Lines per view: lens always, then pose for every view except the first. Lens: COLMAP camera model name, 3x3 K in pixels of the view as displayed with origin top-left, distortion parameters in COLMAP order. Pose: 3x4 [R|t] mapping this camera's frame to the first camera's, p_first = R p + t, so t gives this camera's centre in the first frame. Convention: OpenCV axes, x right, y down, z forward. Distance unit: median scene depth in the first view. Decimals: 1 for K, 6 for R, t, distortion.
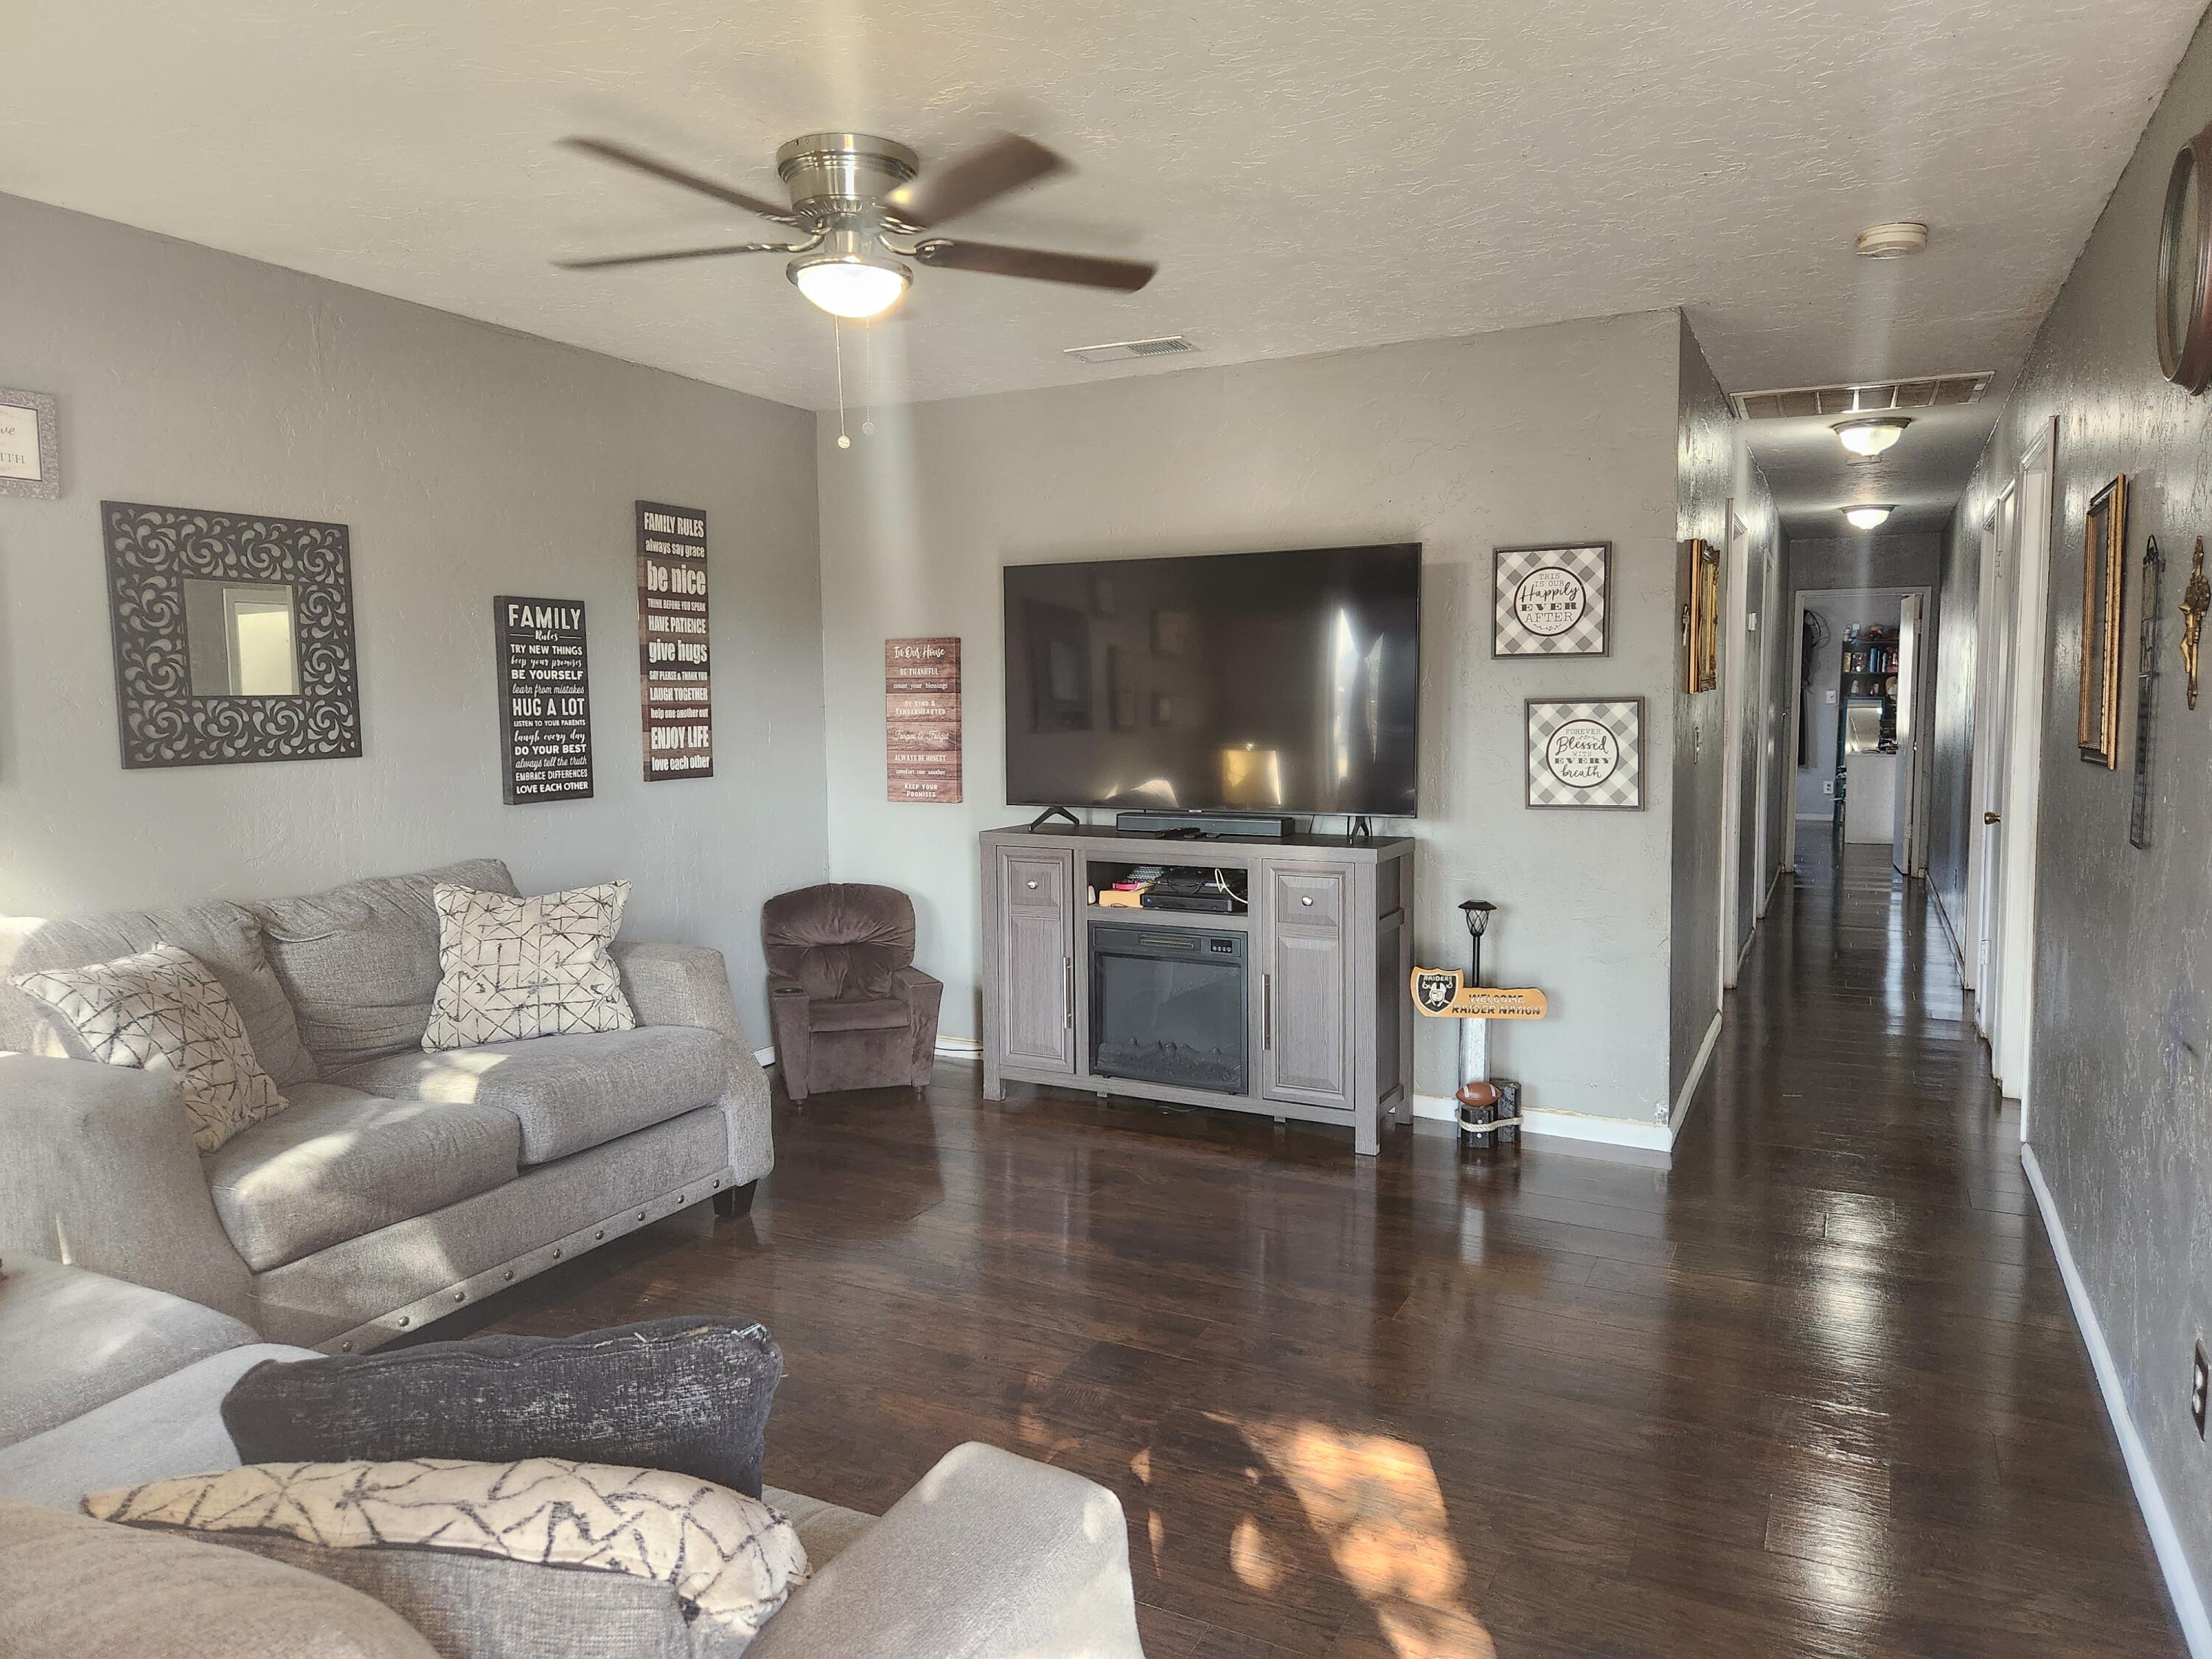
lens RADIAL K [[1452.6, 0, 1106.0], [0, 1452.6, 829.5], [0, 0, 1]] dist [0.032197, -0.072196]
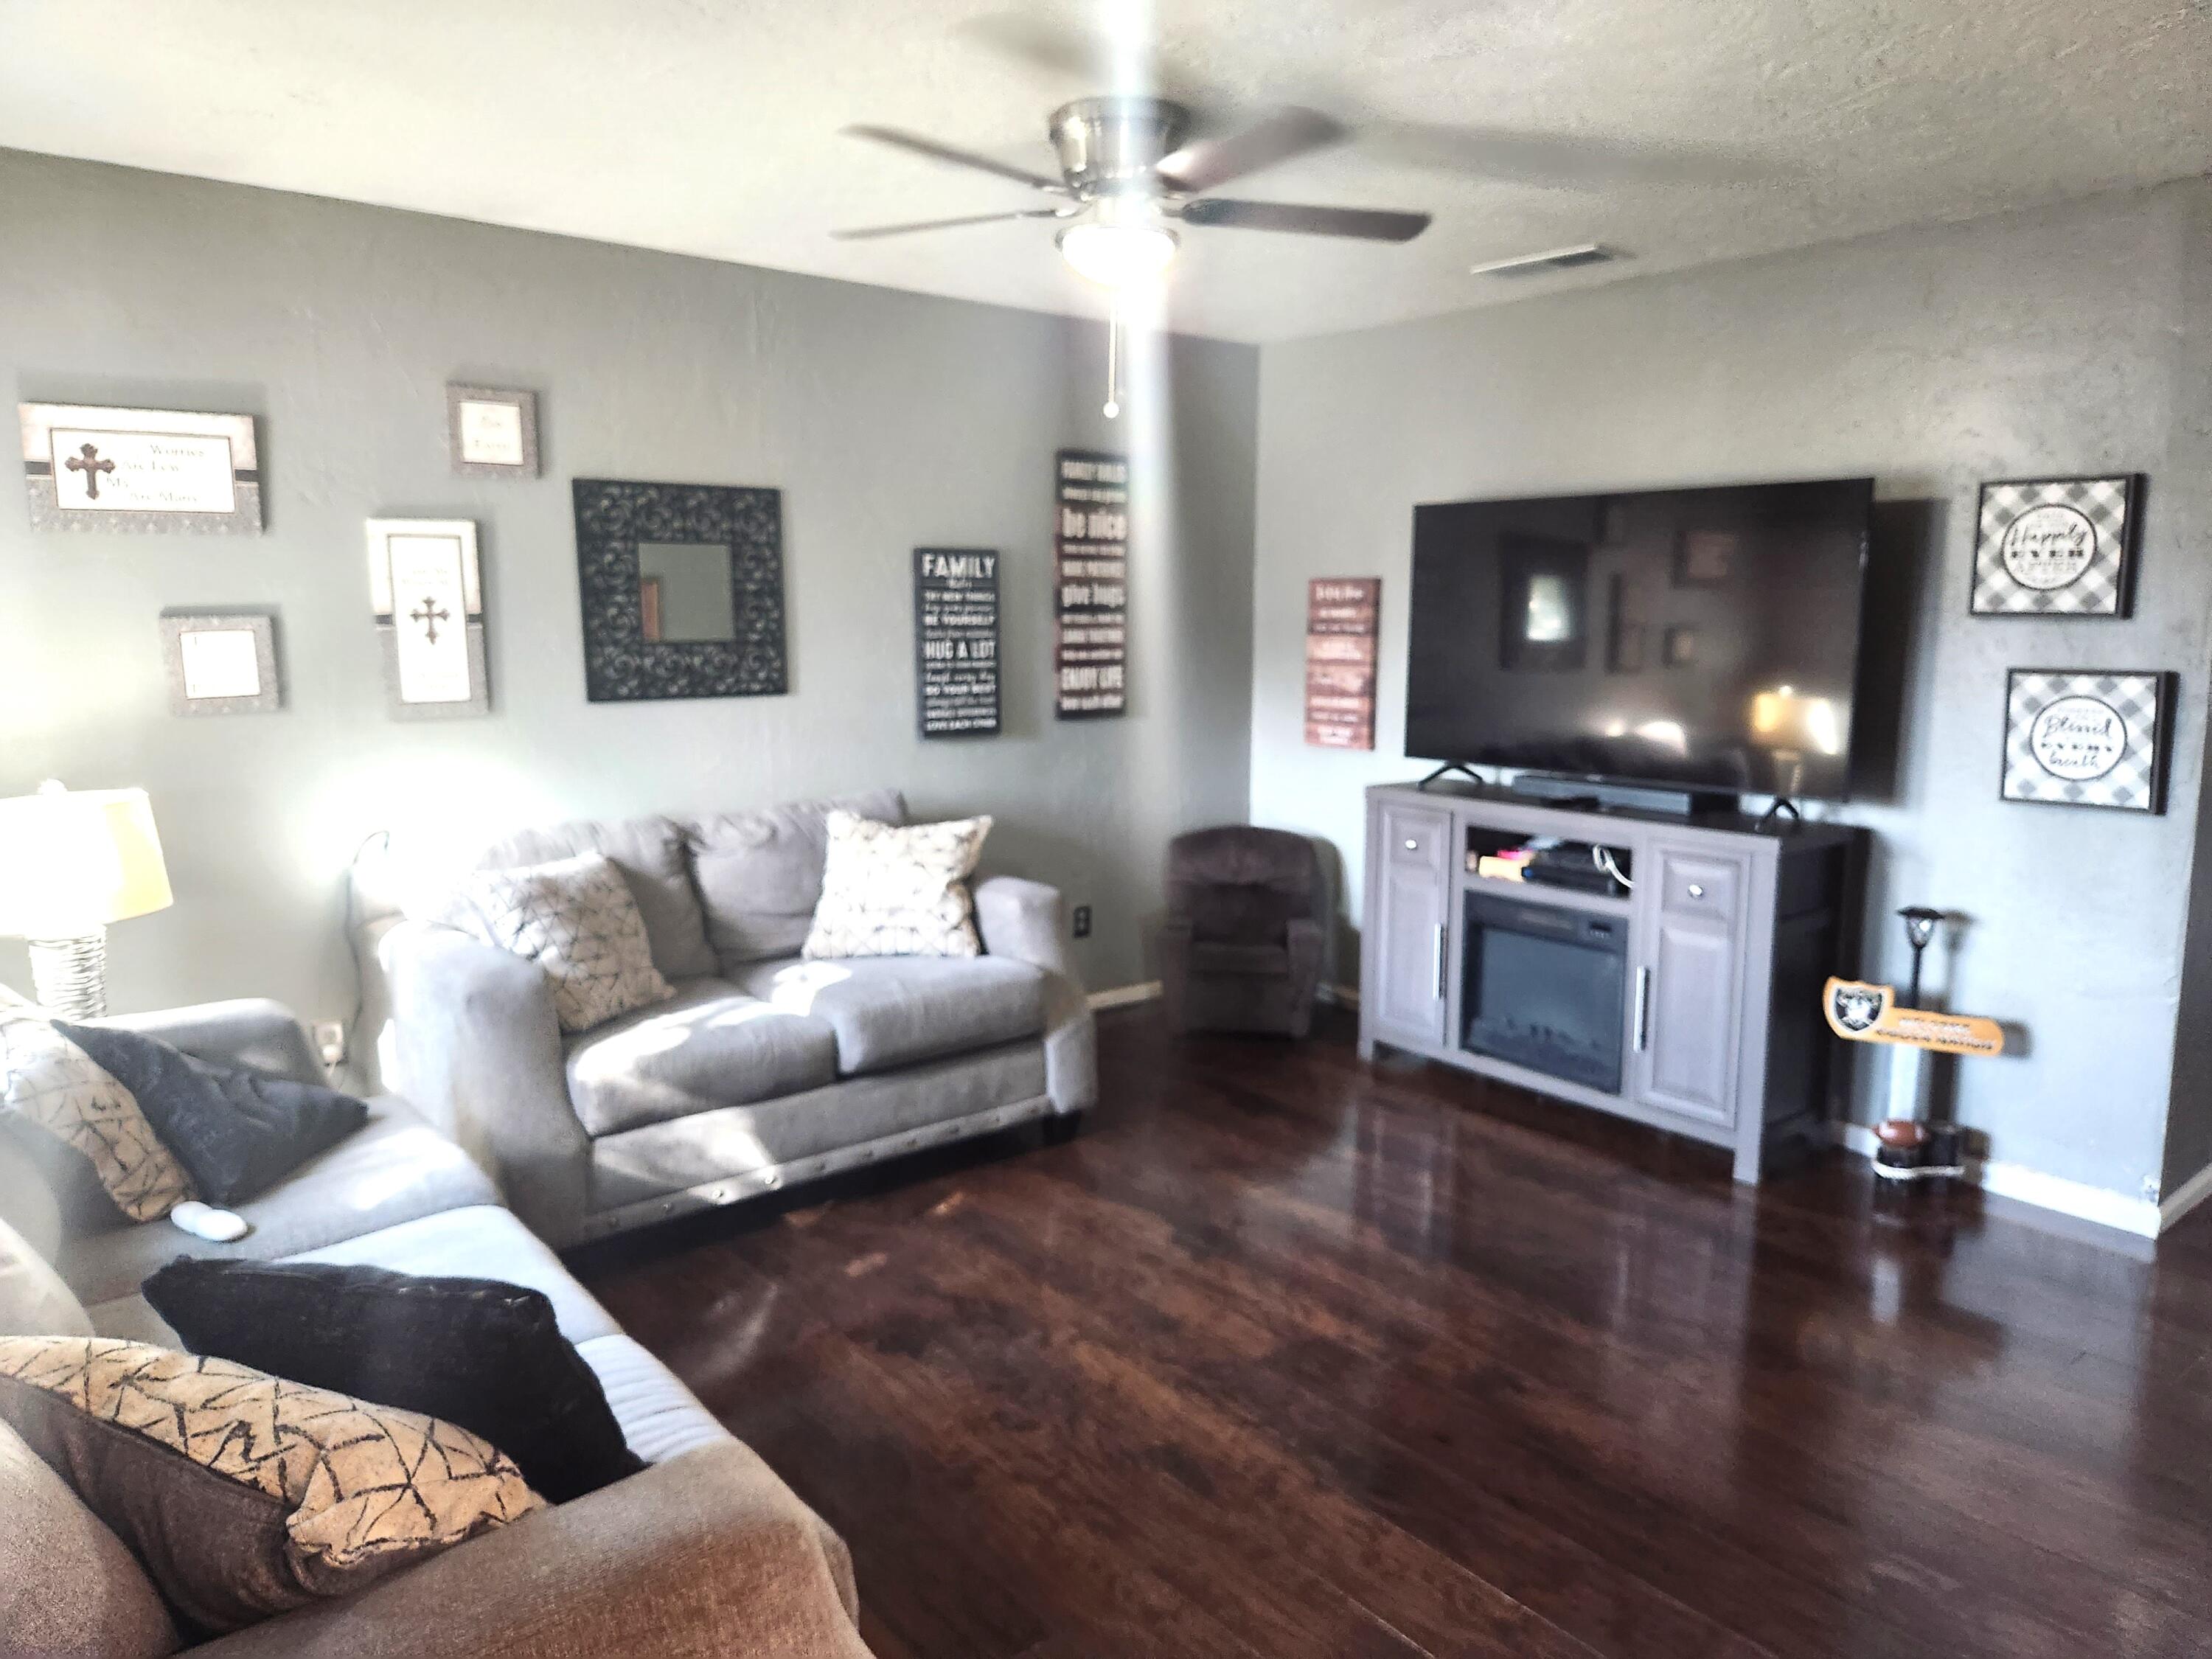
lens RADIAL K [[1464.8, 0, 1106.0], [0, 1464.8, 829.5], [0, 0, 1]] dist [0.003856, -0.033376]
pose [[0.912463, 0.072643, -0.402659, 0.164406], [-0.047385, 0.996253, 0.072355, -0.034675], [0.406406, -0.046941, 0.912486, 0.044906]]
